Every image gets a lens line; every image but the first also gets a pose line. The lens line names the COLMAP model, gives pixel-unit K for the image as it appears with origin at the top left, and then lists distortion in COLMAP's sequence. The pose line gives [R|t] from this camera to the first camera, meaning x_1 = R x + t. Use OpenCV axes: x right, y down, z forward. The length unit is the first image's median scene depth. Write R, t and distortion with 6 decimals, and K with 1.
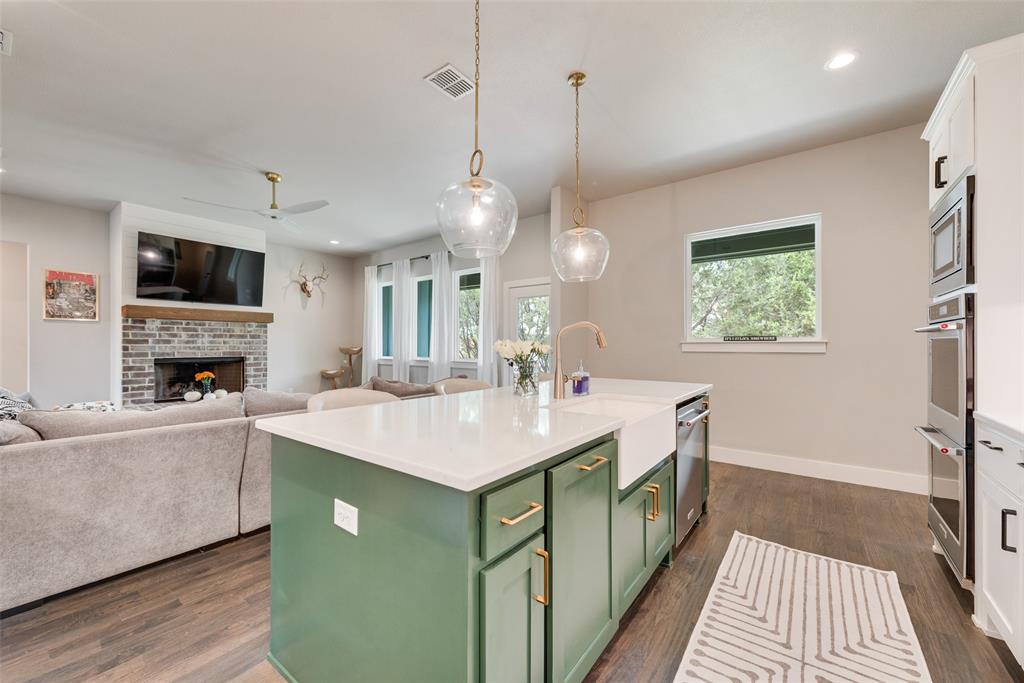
lens RADIAL K [[397.7, 0, 507.8], [0, 397.7, 344.1], [0, 0, 1]] dist [-0.001006, -0.000252]
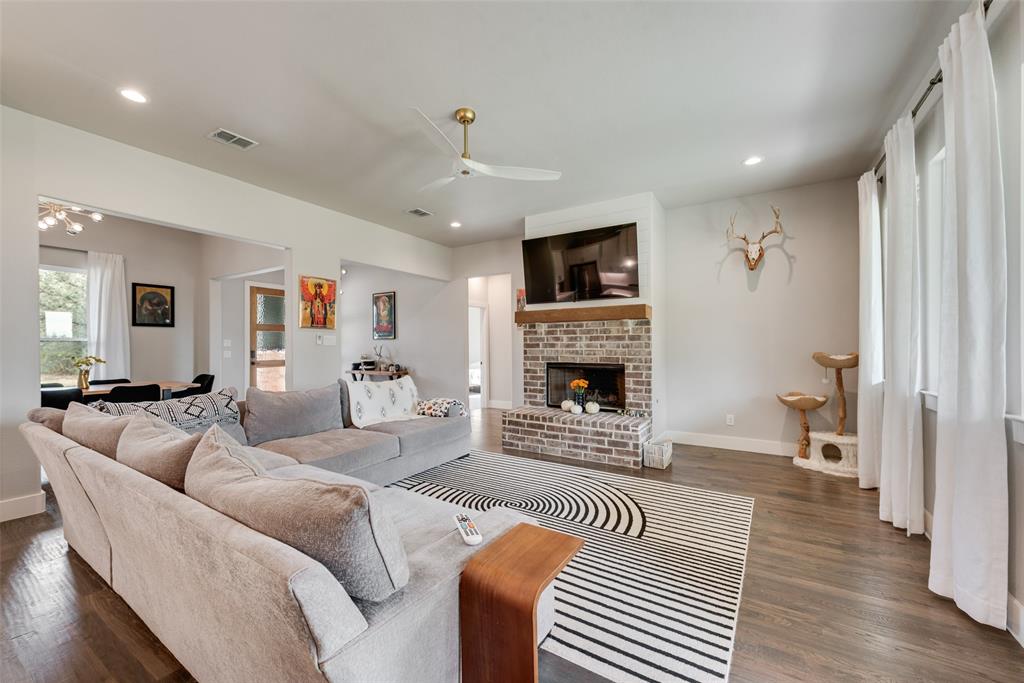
lens RADIAL K [[397.7, 0, 507.8], [0, 397.7, 344.1], [0, 0, 1]] dist [-0.001006, -0.000252]
pose [[0.085418, -0.005922, -0.996328, 0.103497], [0.005690, 0.999969, -0.005456, -0.005057], [0.996329, -0.005203, 0.085449, 0.825243]]
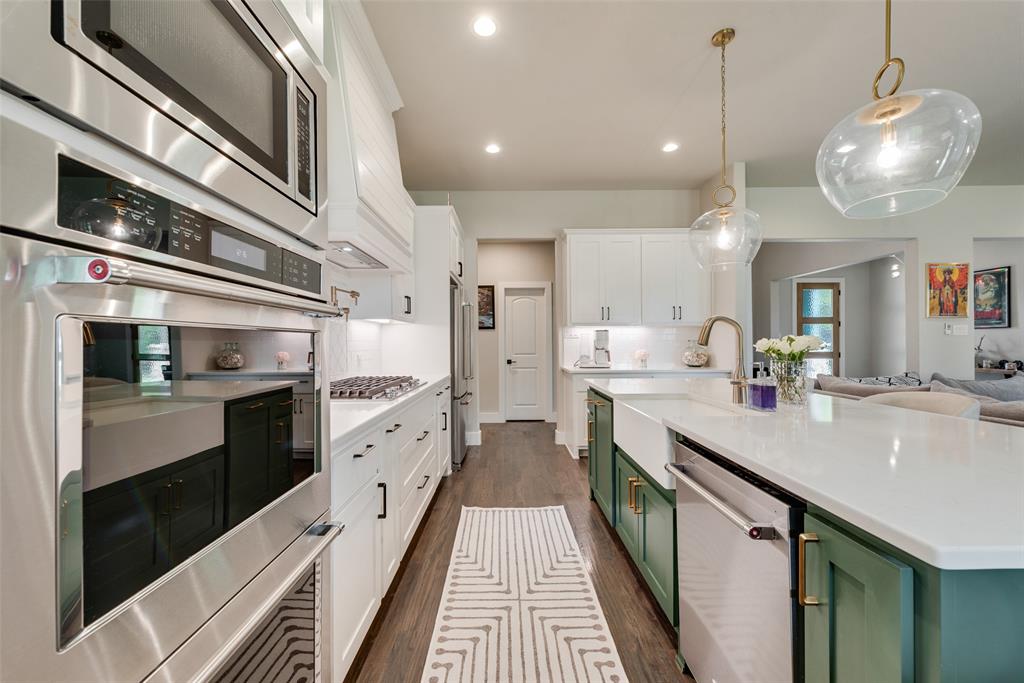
lens RADIAL K [[397.7, 0, 507.8], [0, 397.7, 344.1], [0, 0, 1]] dist [-0.001006, -0.000252]
pose [[-0.789222, 0.007675, -0.614060, 0.433937], [0.008534, 0.999962, 0.001530, -0.000217], [0.614049, -0.004033, -0.789258, 0.556502]]
